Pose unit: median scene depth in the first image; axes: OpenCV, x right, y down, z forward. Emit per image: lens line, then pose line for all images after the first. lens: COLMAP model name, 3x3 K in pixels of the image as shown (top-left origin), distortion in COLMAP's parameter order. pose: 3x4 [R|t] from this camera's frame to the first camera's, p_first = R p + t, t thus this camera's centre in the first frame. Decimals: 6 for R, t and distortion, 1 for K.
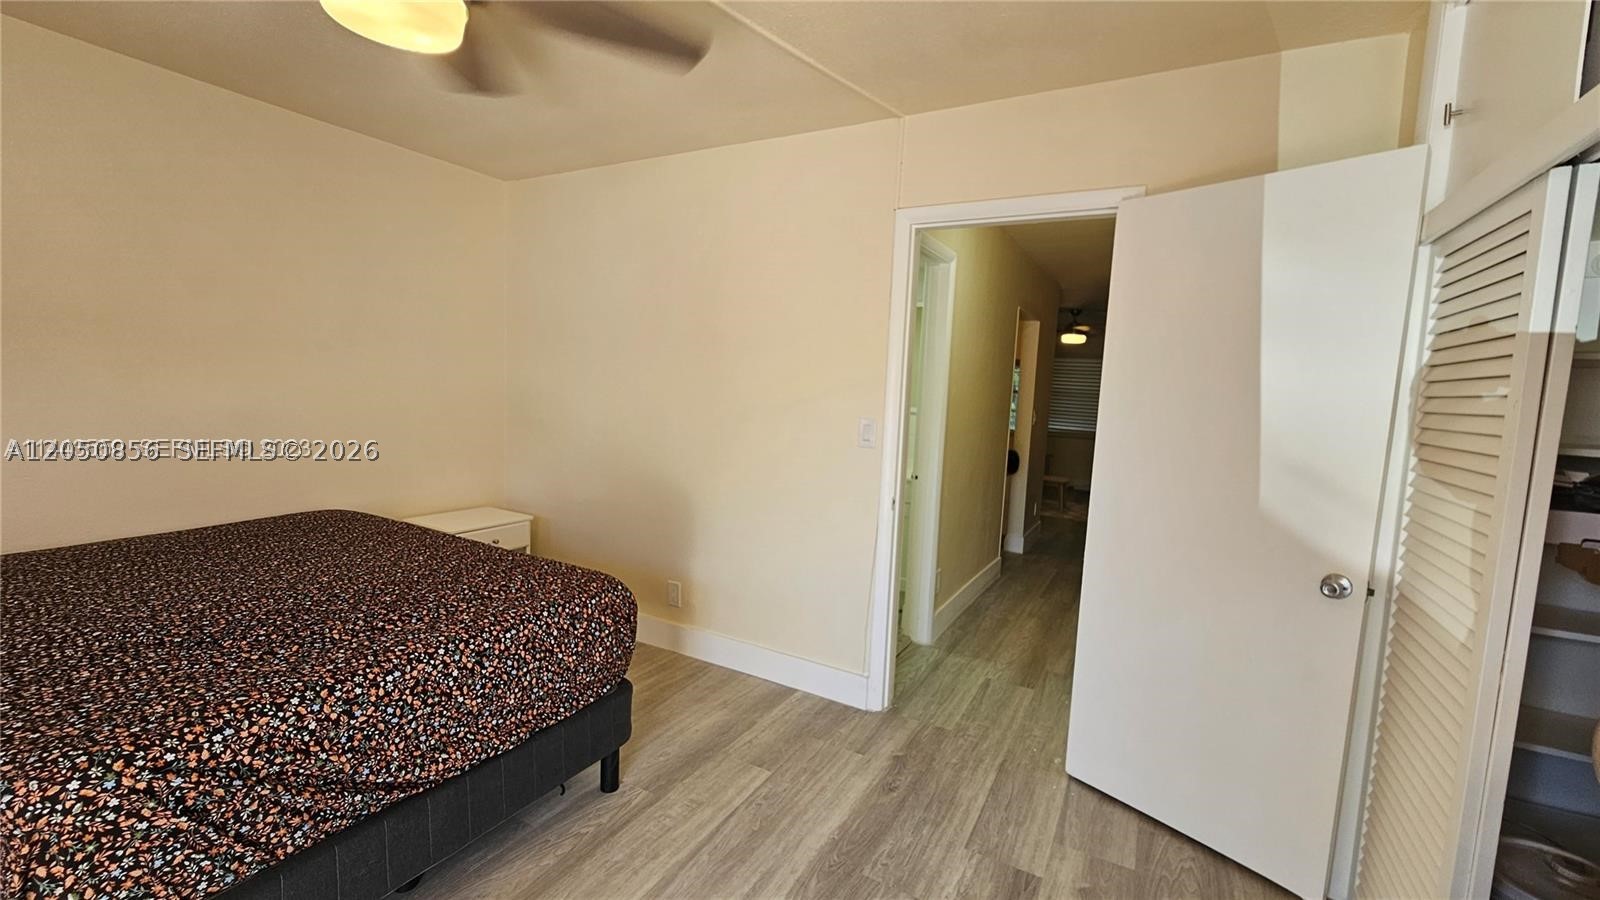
lens RADIAL K [[653.6, 0, 796.0], [0, 653.6, 453.0], [0, 0, 1]] dist [-0.000825, -0.000749]
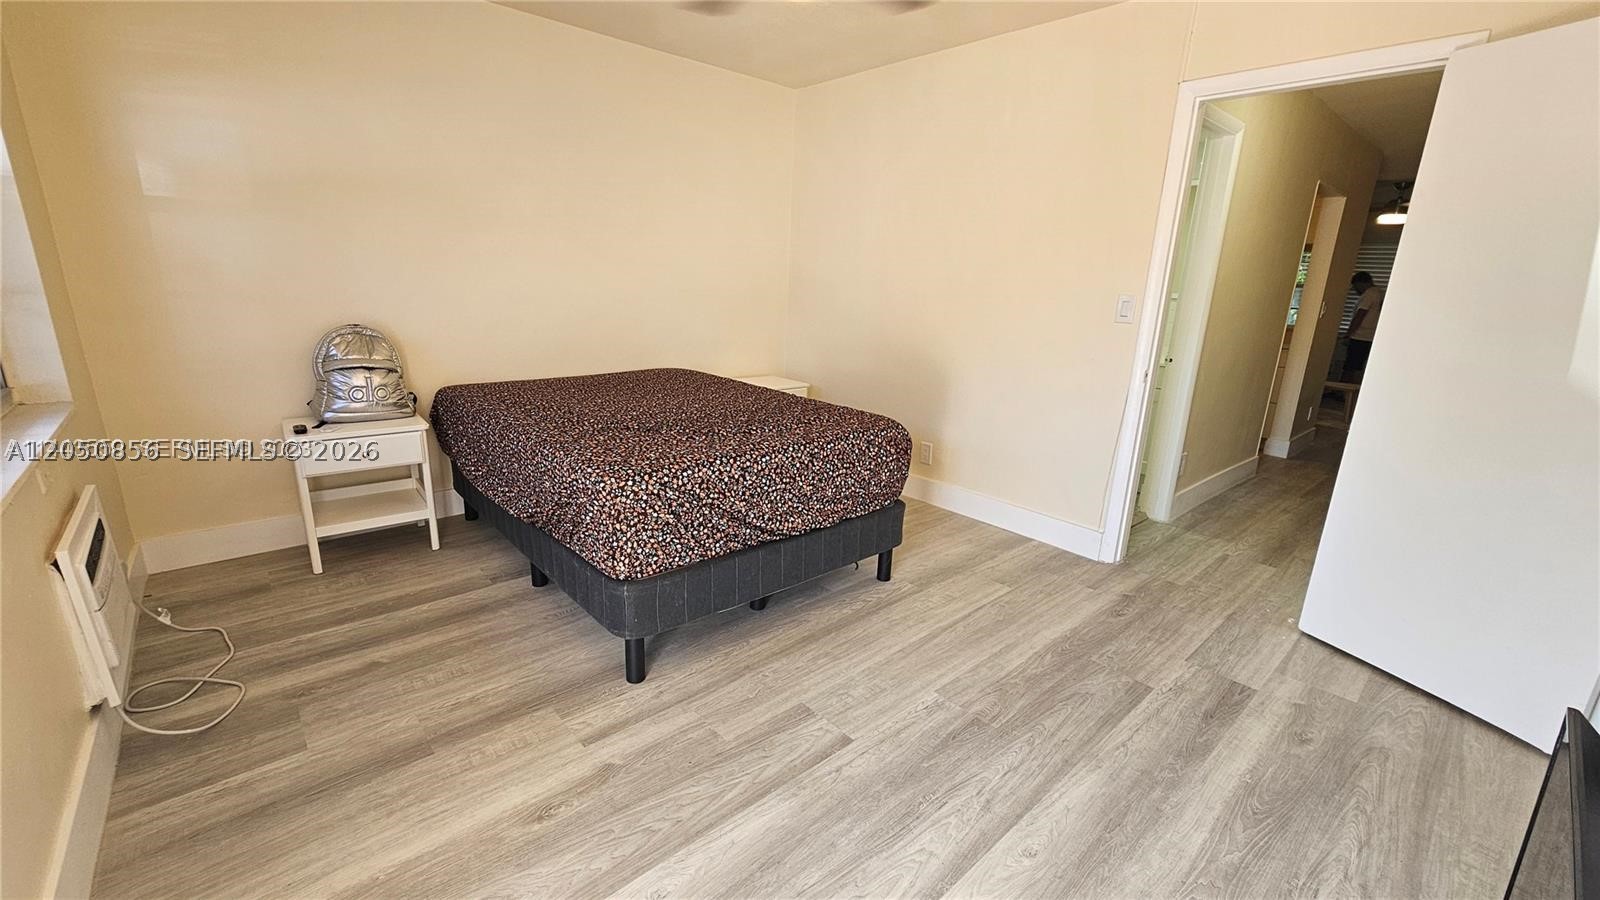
lens RADIAL K [[653.6, 0, 796.0], [0, 653.6, 453.0], [0, 0, 1]] dist [-0.000825, -0.000749]
pose [[0.945771, 0.075294, -0.315988, -0.059073], [-0.028838, 0.988387, 0.149199, 0.075774], [0.323552, -0.131996, 0.936958, -0.272220]]
